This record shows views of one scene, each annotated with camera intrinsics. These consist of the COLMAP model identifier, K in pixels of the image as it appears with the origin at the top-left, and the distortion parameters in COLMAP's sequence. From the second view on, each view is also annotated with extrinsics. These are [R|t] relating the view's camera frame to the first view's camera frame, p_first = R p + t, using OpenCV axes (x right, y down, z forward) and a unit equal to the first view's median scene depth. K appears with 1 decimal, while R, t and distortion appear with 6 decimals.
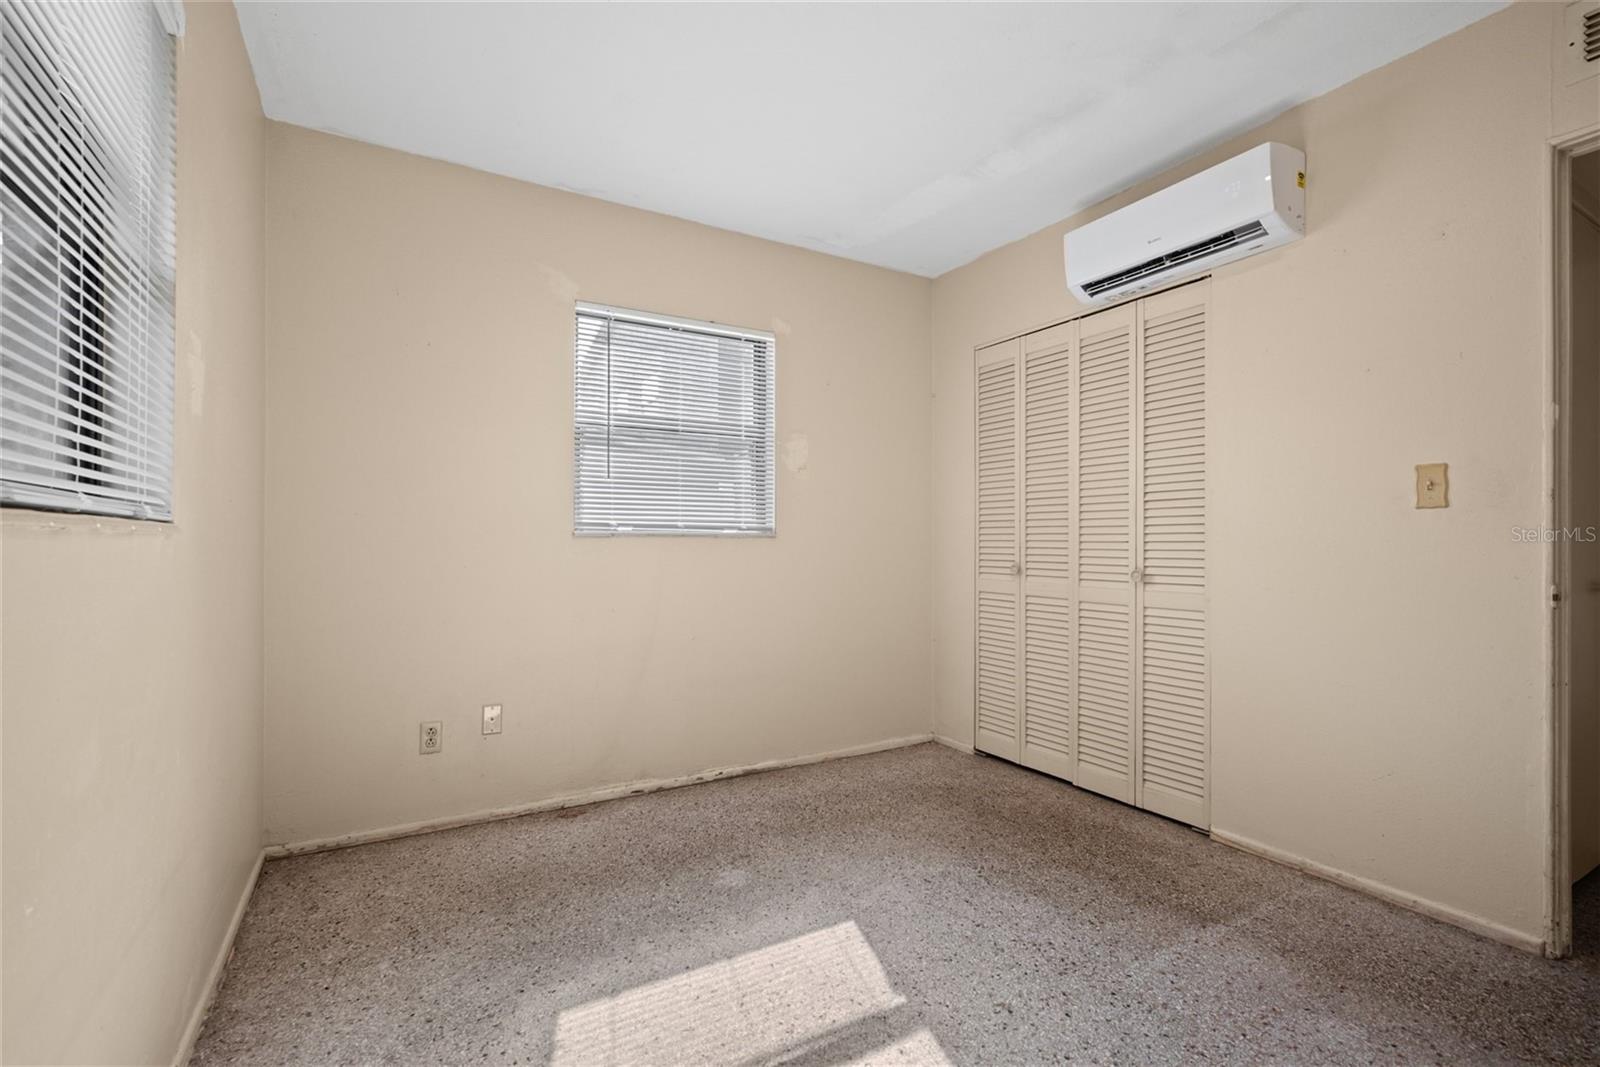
lens RADIAL K [[719.0, 0, 805.8], [0, 719.0, 541.1], [0, 0, 1]] dist [-0.000765, -0.000022]
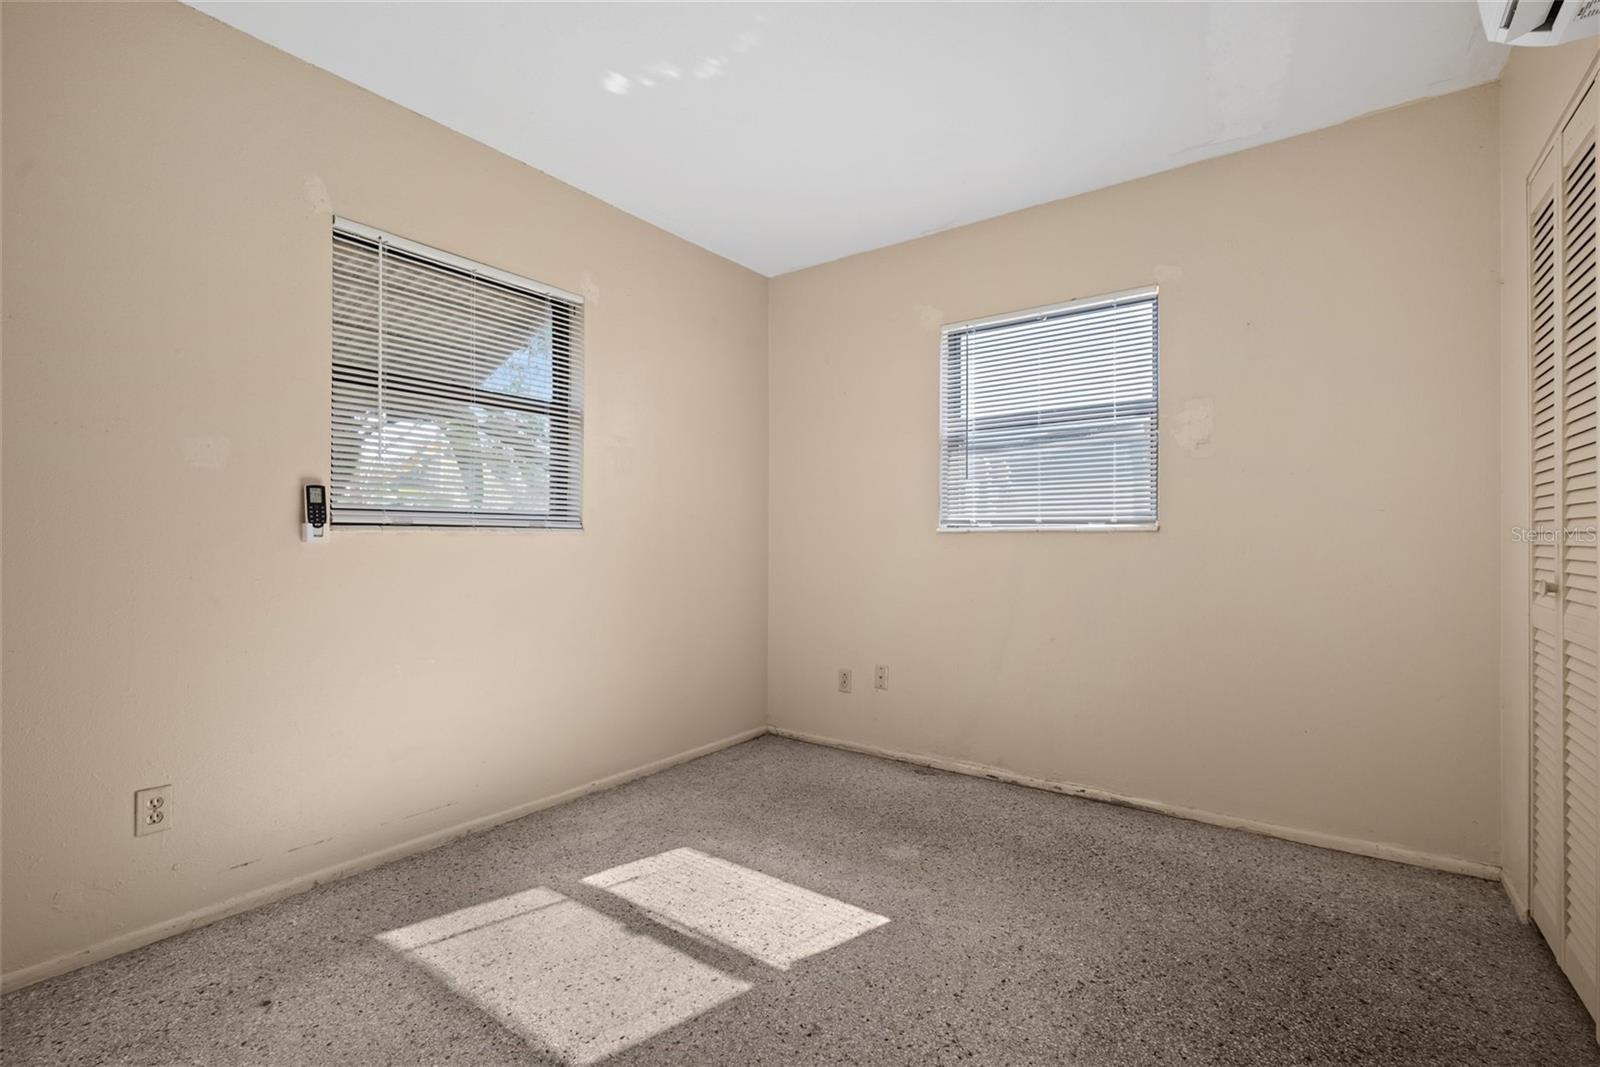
lens RADIAL K [[719.0, 0, 805.8], [0, 719.0, 541.1], [0, 0, 1]] dist [-0.000765, -0.000022]
pose [[0.402981, 0.000578, -0.915208, 0.652824], [0.000876, 0.999999, 0.001017, 0.005219], [0.915208, -0.001212, 0.402980, 0.353762]]
